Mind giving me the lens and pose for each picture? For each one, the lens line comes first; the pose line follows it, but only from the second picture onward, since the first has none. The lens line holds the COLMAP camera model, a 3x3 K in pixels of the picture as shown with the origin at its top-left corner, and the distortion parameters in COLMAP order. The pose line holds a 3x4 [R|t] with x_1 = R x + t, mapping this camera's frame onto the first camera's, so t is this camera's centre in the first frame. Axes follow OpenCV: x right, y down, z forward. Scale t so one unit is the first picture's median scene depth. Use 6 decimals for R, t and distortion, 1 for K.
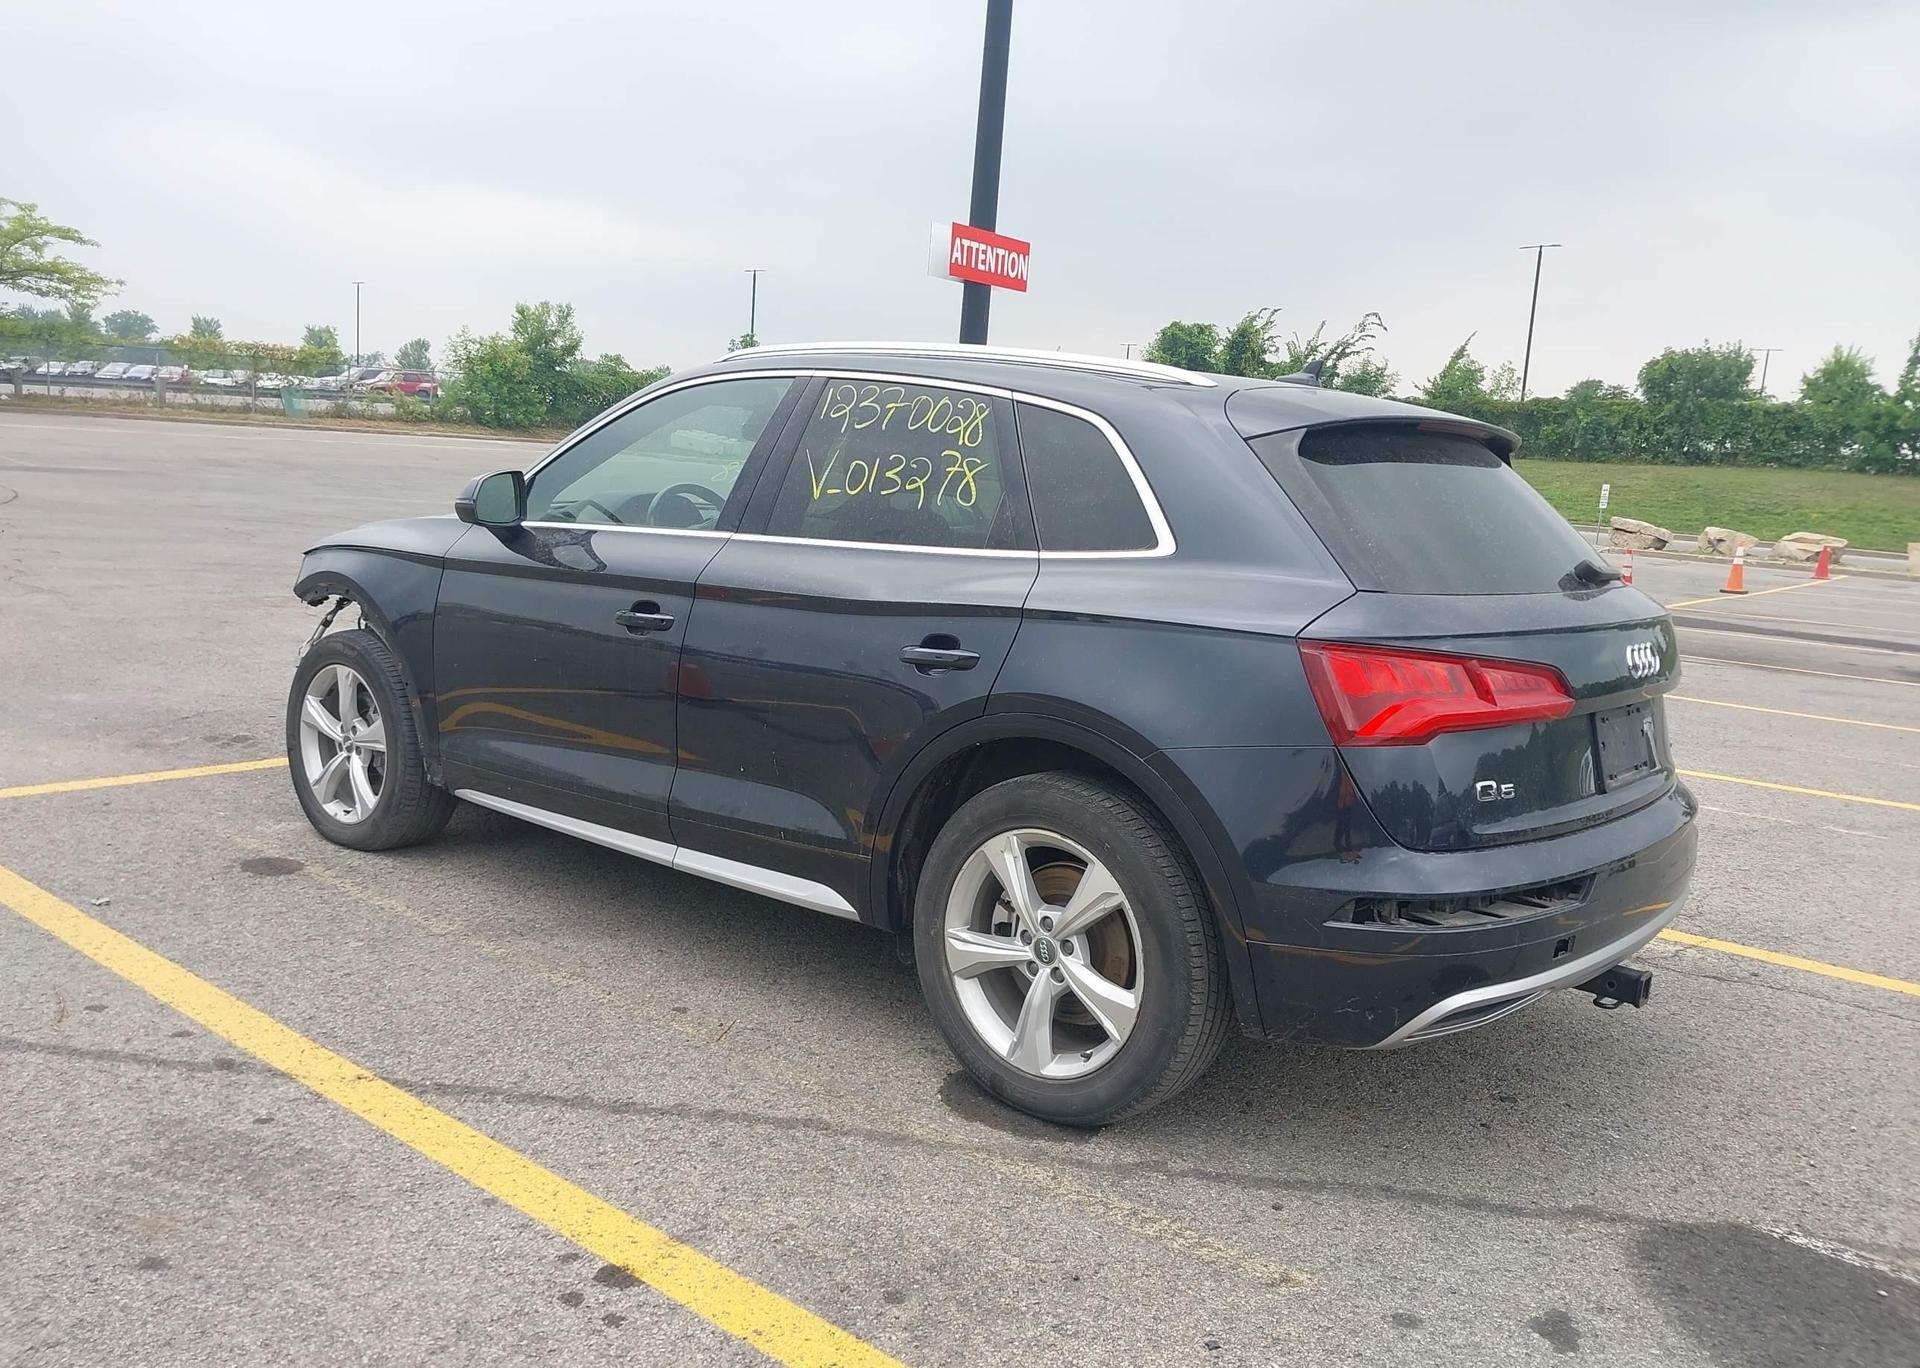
lens RADIAL K [[1490.0, 0, 960.0], [0, 1490.0, 684.0], [0, 0, 1]] dist [0.019297, -0.001737]
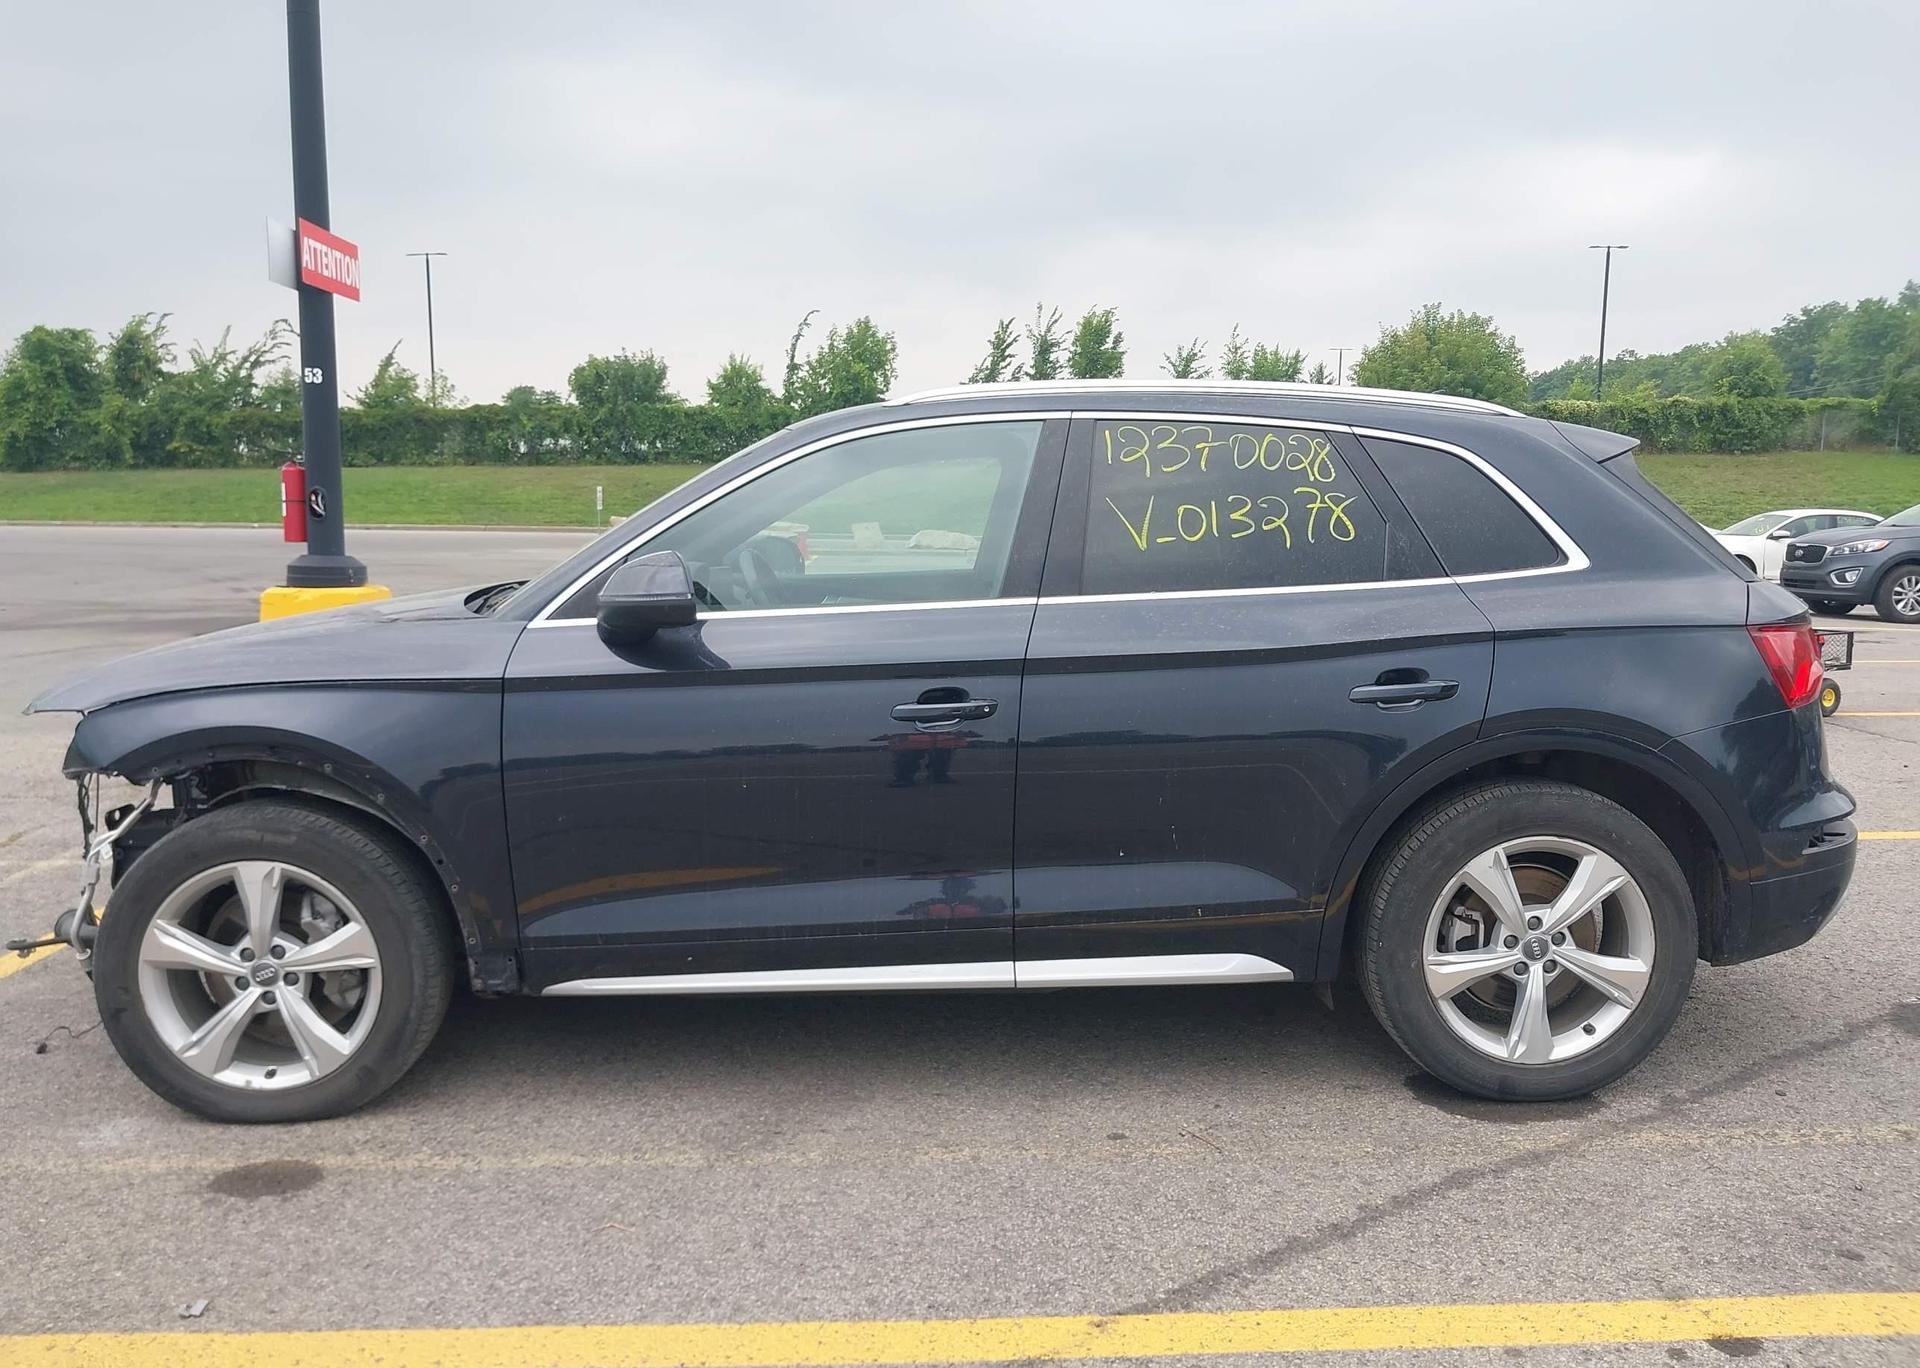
lens RADIAL K [[1506.2, 0, 954.2], [0, 1506.2, 690.9], [0, 0, 1]] dist [0.002474, -0.002856]
pose [[0.757937, -0.145483, 0.635898, -0.651362], [0.146319, 0.987890, 0.051613, -0.084471], [-0.635706, 0.053925, 0.770046, 0.298210]]
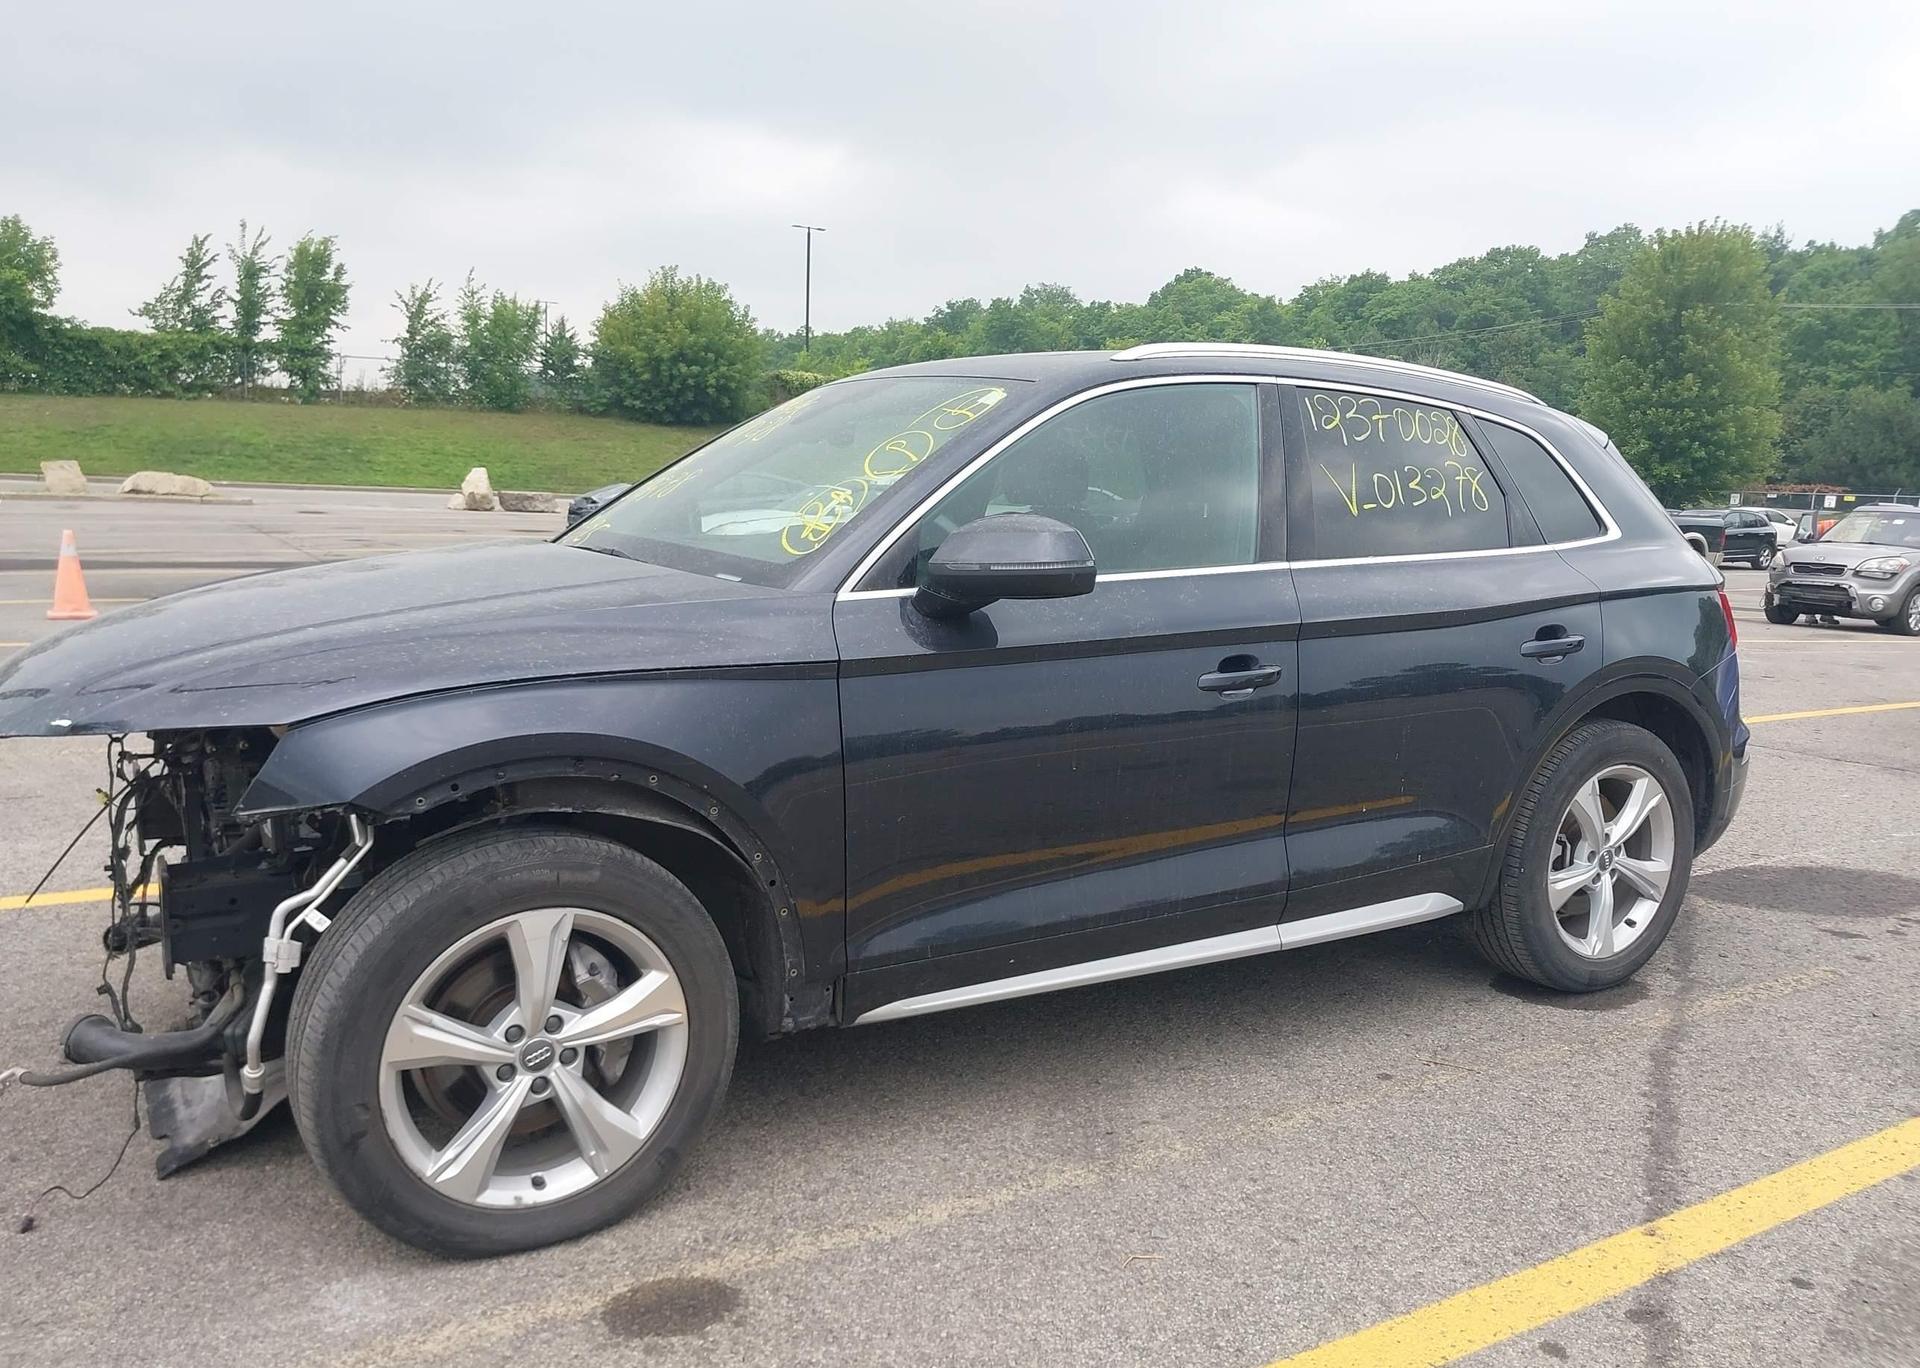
lens RADIAL K [[1503.6, 0, 962.7], [0, 1503.6, 704.2], [0, 0, 1]] dist [0.014881, -0.010135]
pose [[0.335568, -0.195976, 0.921405, -0.905280], [0.128029, 0.978533, 0.161500, -0.159858], [-0.933275, 0.063772, 0.353455, 0.742494]]
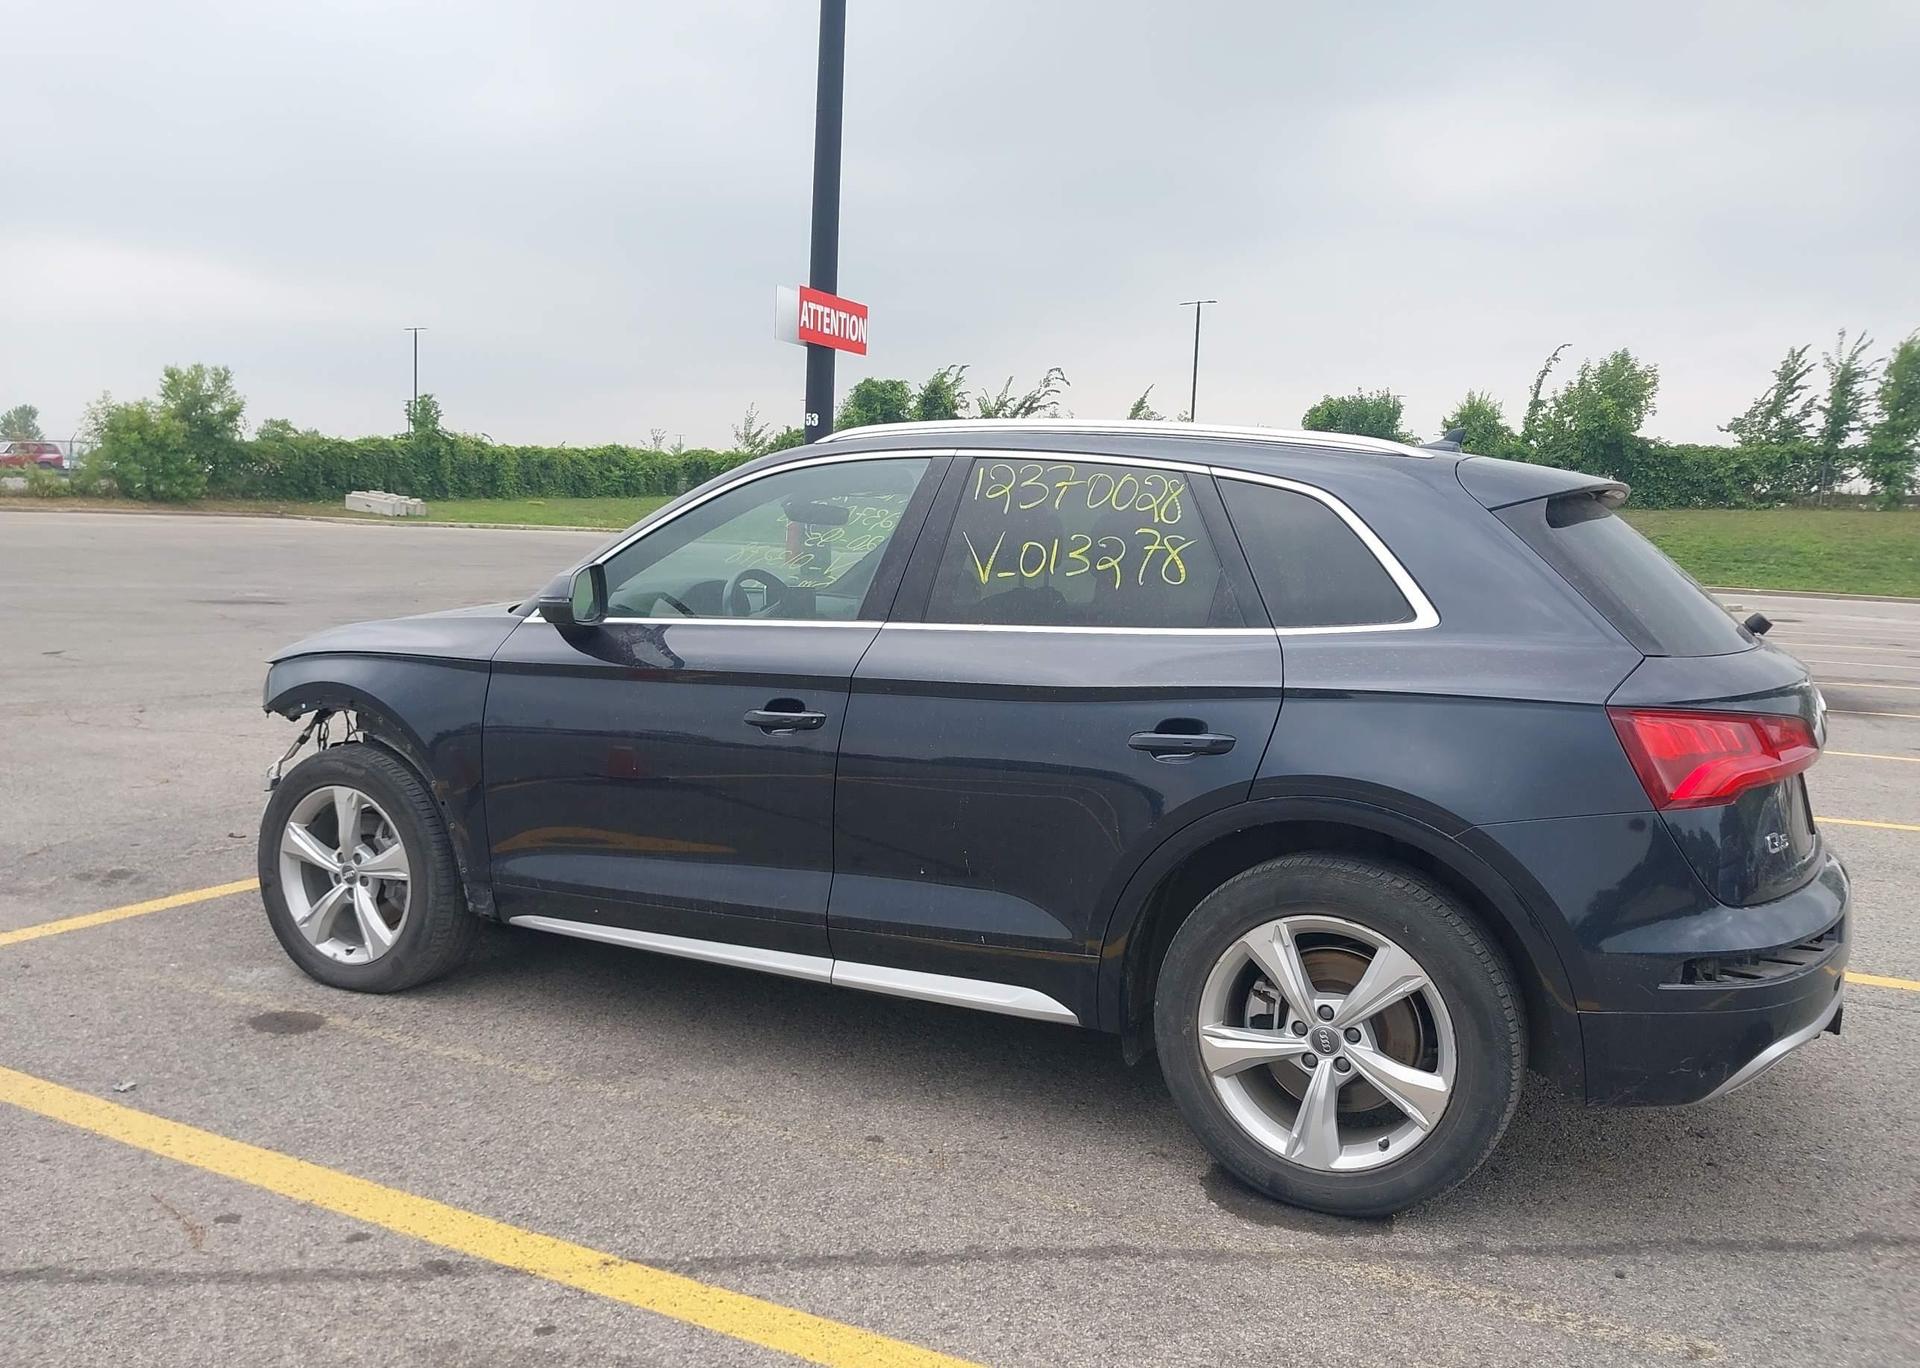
lens RADIAL K [[1485.1, 0, 949.6], [0, 1485.1, 686.8], [0, 0, 1]] dist [0.042717, -0.058632]
pose [[0.977845, -0.055816, 0.201752, -0.258626], [0.062449, 0.997692, -0.026657, -0.027823], [-0.199798, 0.038666, 0.979074, 0.061766]]
